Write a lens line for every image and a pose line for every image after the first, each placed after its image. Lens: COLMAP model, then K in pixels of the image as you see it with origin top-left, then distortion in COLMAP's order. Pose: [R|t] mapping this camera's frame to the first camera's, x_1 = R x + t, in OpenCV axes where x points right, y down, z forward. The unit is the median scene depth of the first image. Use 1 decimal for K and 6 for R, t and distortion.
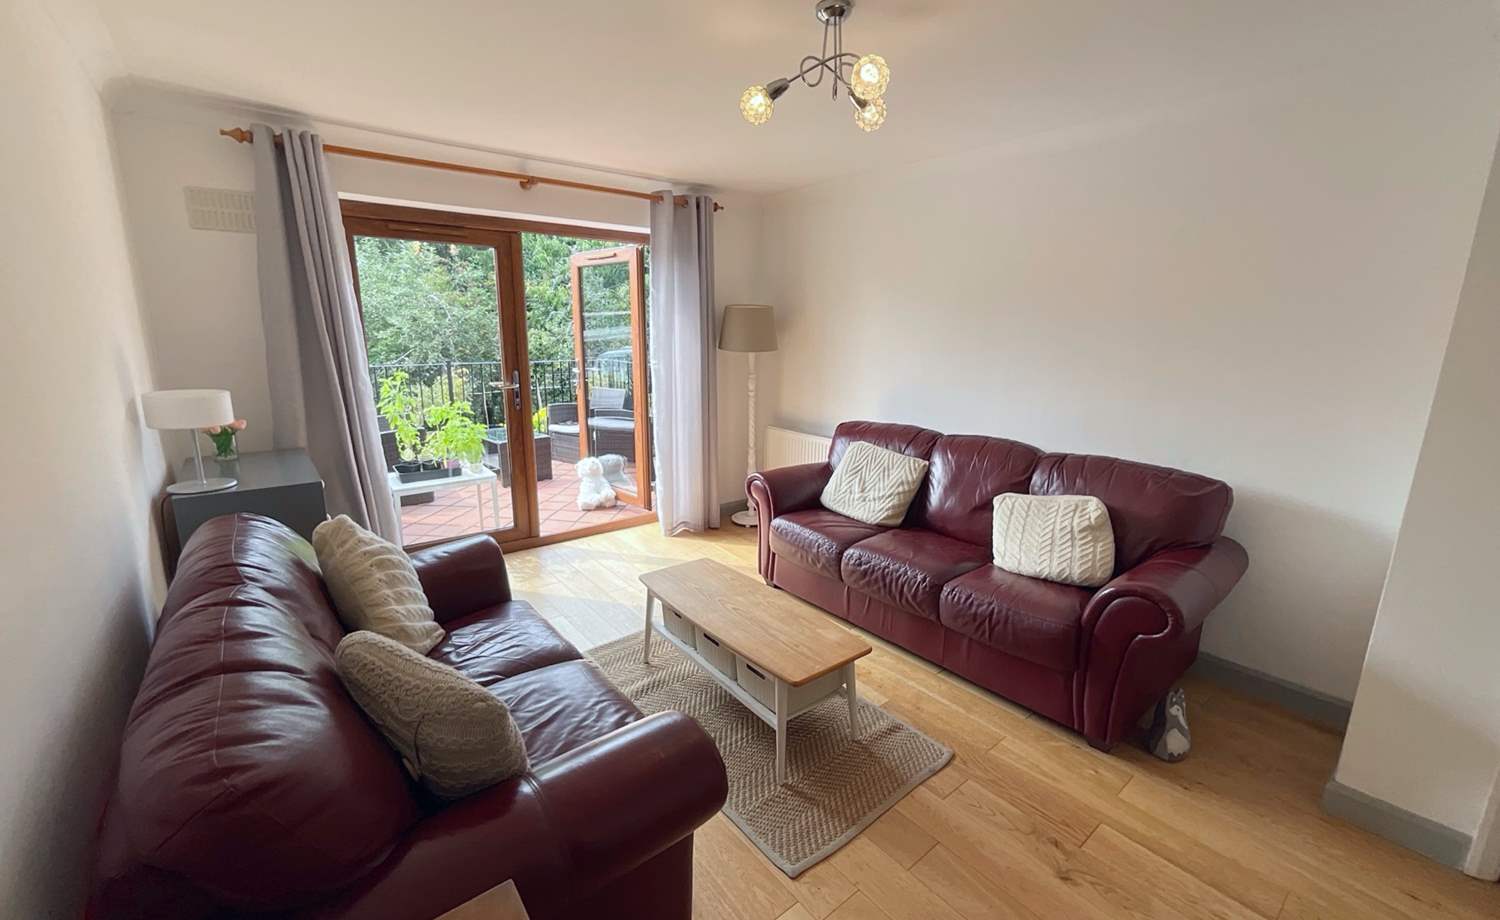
lens RADIAL K [[612.0, 0, 750.1], [0, 612.0, 457.5], [0, 0, 1]] dist [-0.004413, 0.004700]
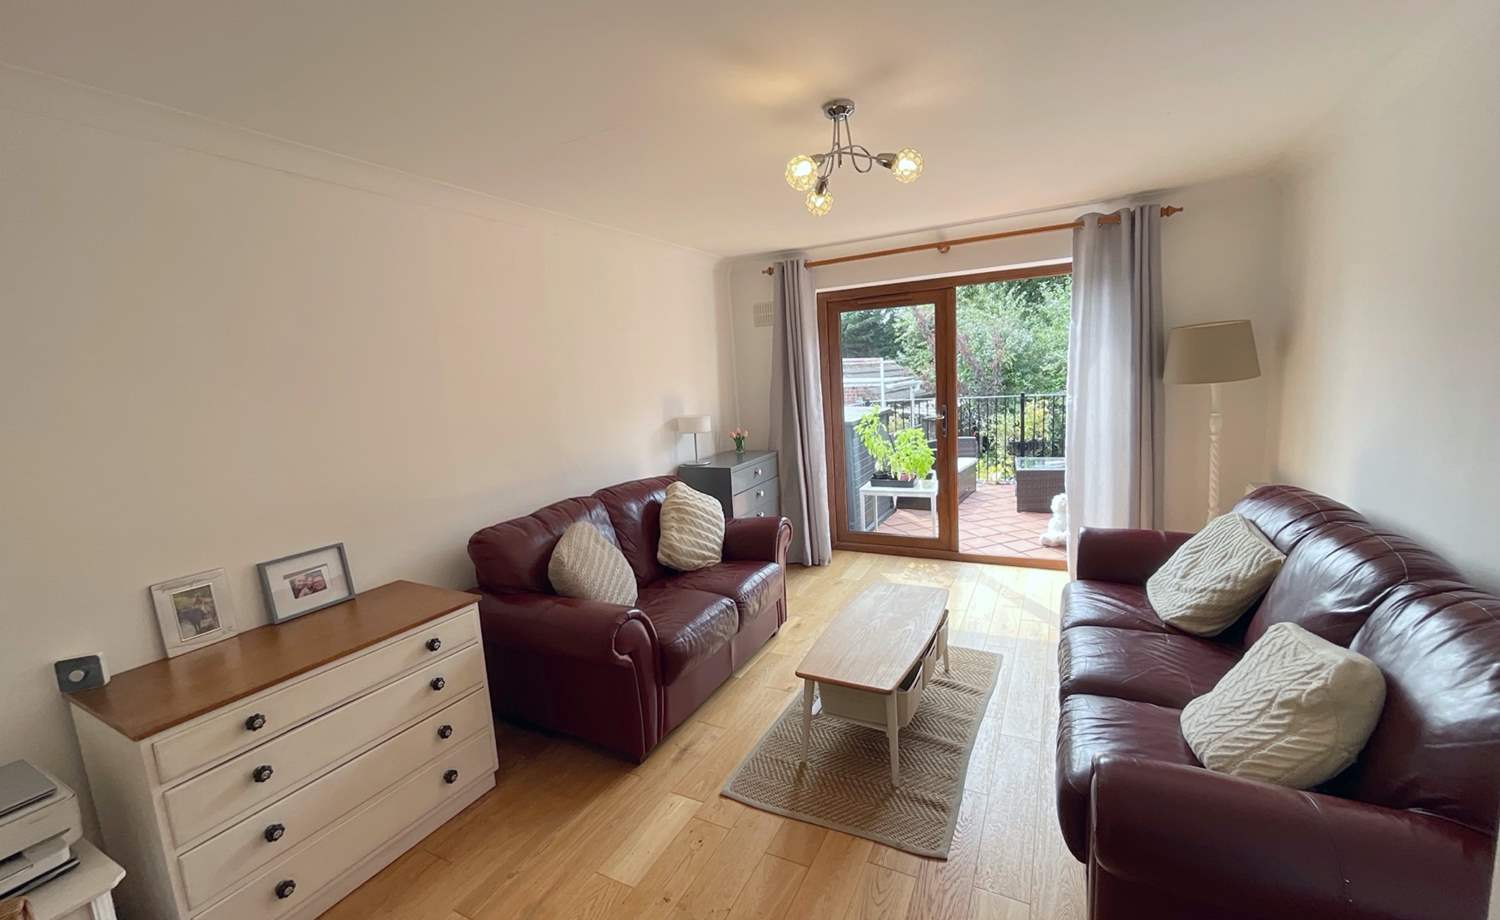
lens RADIAL K [[612.0, 0, 750.1], [0, 612.0, 457.5], [0, 0, 1]] dist [-0.004413, 0.004700]
pose [[0.400015, 0.090660, -0.912014, 0.567027], [-0.129820, 0.990667, 0.041539, -0.043986], [0.907268, 0.101781, 0.408051, 0.204387]]
